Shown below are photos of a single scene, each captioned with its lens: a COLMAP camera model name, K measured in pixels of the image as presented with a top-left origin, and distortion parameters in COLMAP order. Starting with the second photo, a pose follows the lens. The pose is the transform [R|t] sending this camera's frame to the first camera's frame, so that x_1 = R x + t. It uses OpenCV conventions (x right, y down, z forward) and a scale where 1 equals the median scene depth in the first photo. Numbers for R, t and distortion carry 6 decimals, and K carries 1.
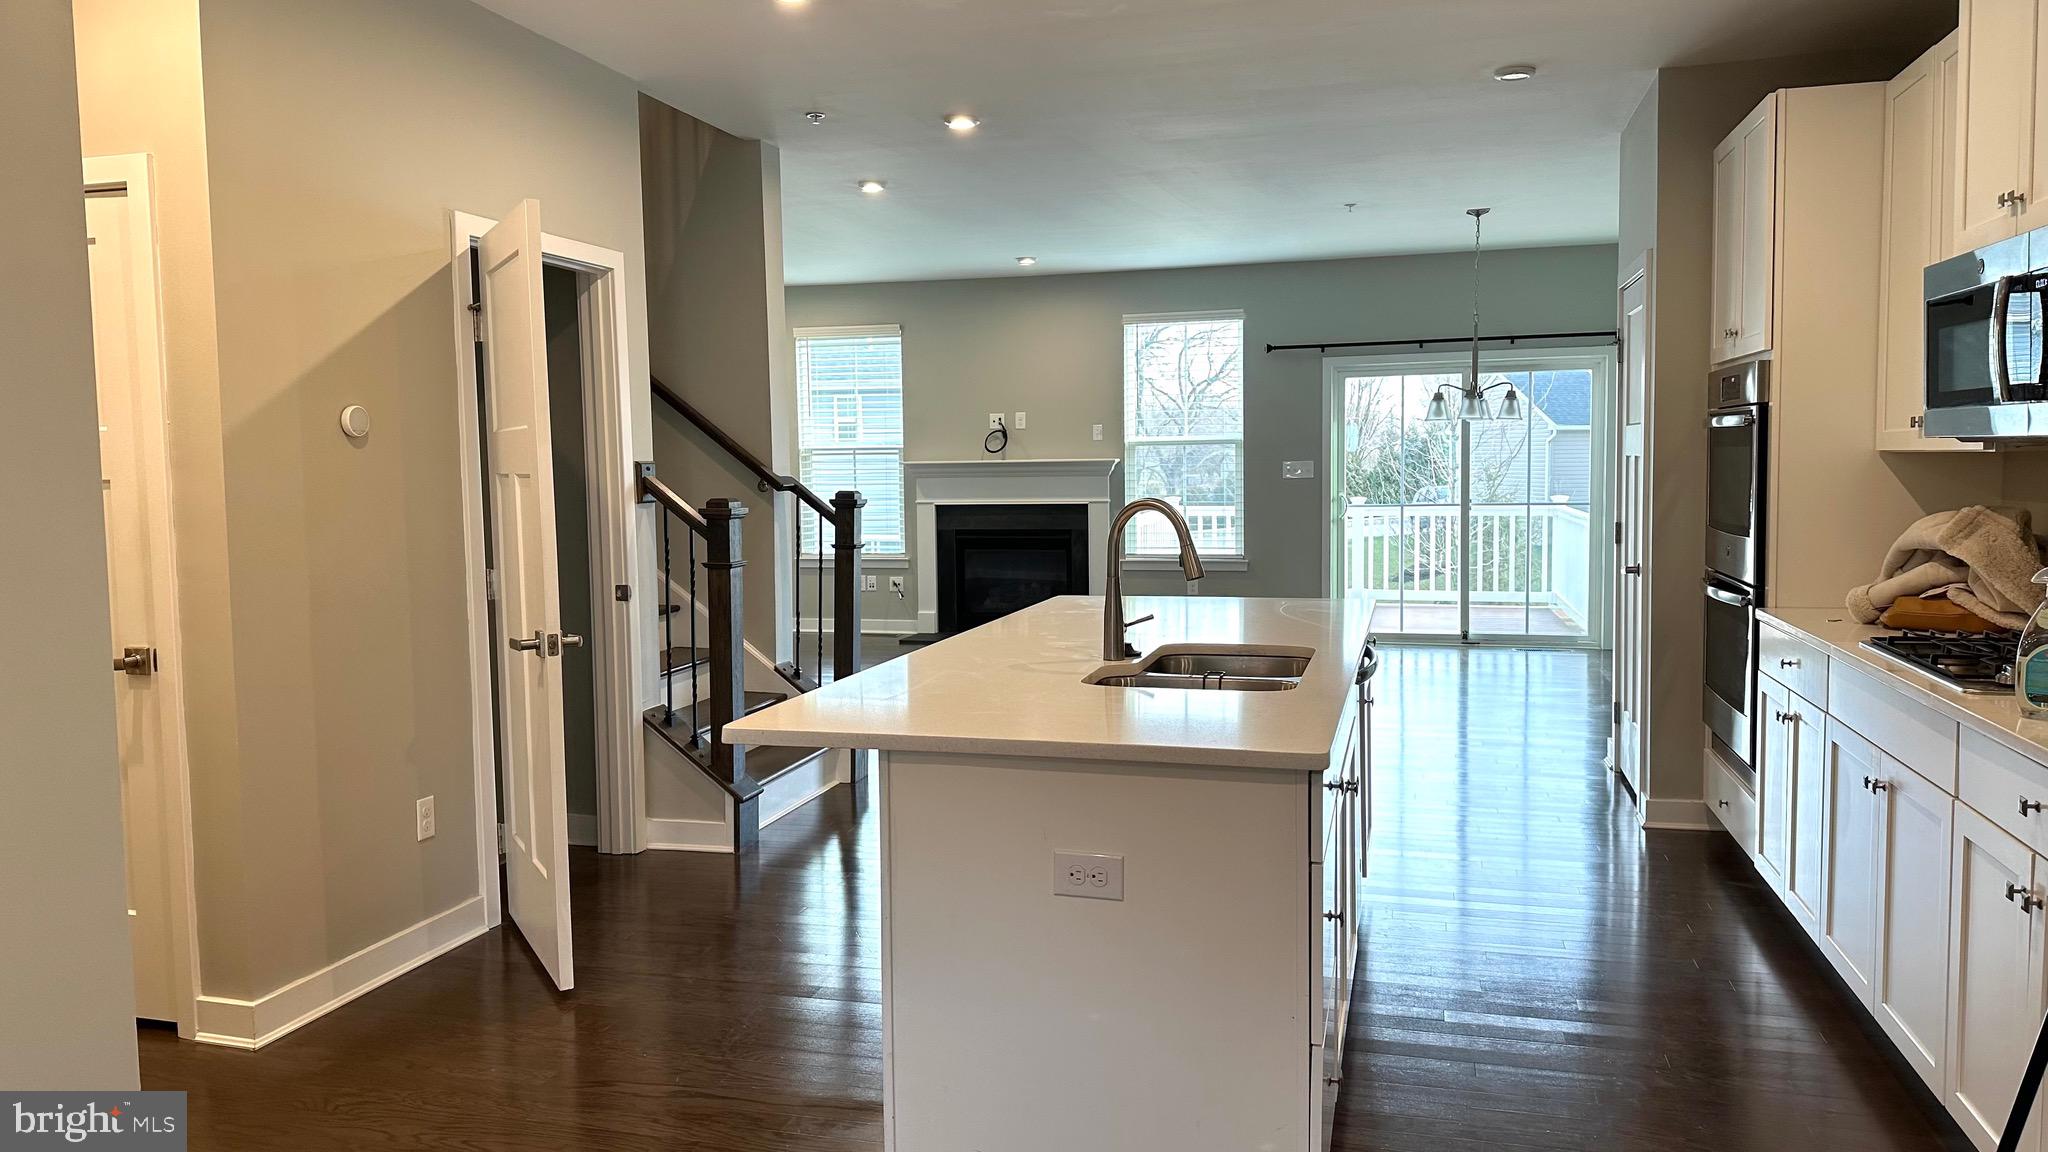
lens RADIAL K [[1402.7, 0, 1008.6], [0, 1402.7, 562.1], [0, 0, 1]] dist [0.022316, -0.014191]
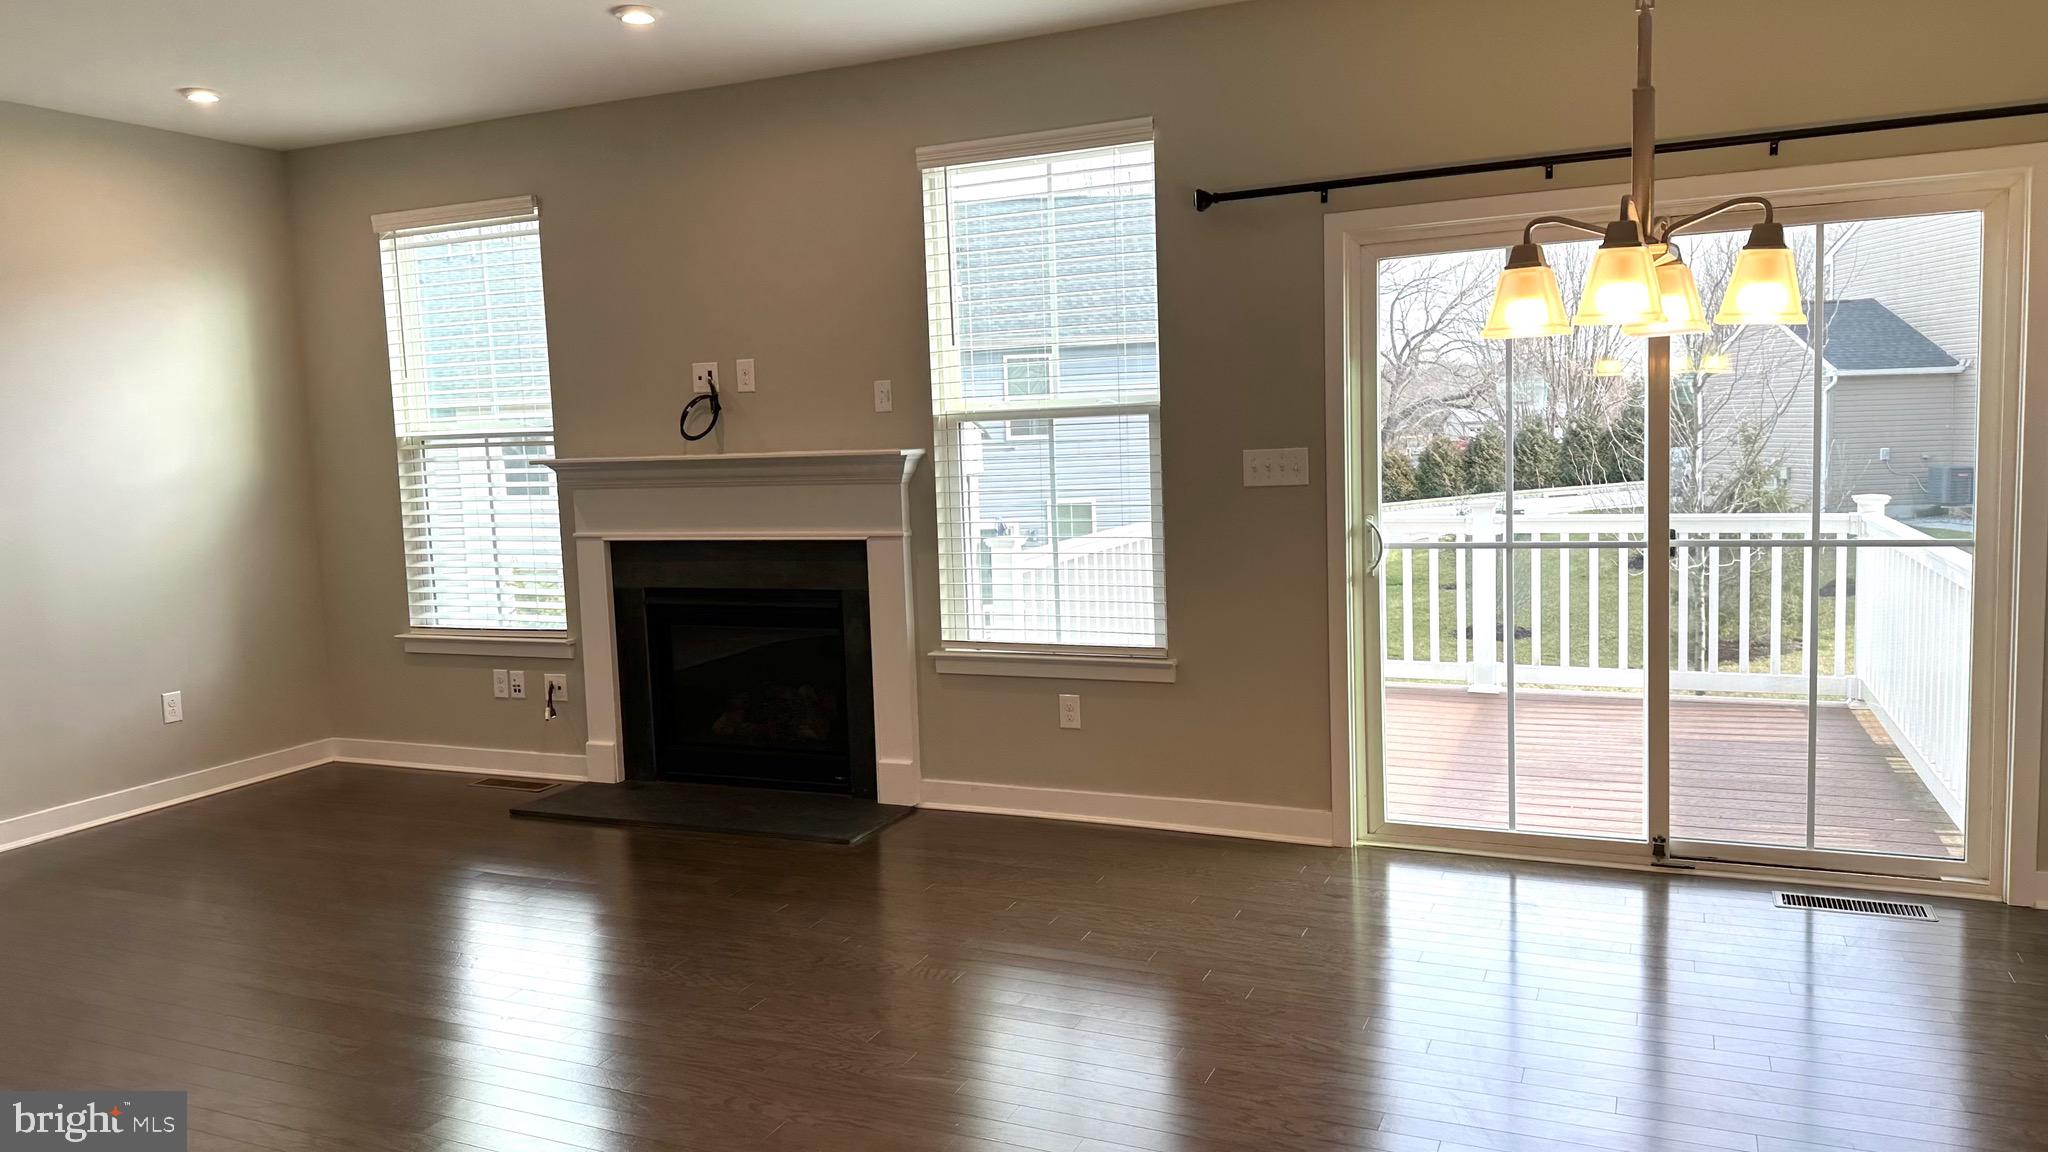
lens RADIAL K [[1402.7, 0, 1031.1], [0, 1402.7, 572.6], [0, 0, 1]] dist [0.022316, -0.014191]
pose [[0.989663, -0.006003, -0.143284, 0.199919], [0.010650, 0.999441, 0.031690, -0.048718], [0.143014, -0.032888, 0.989174, 0.556982]]
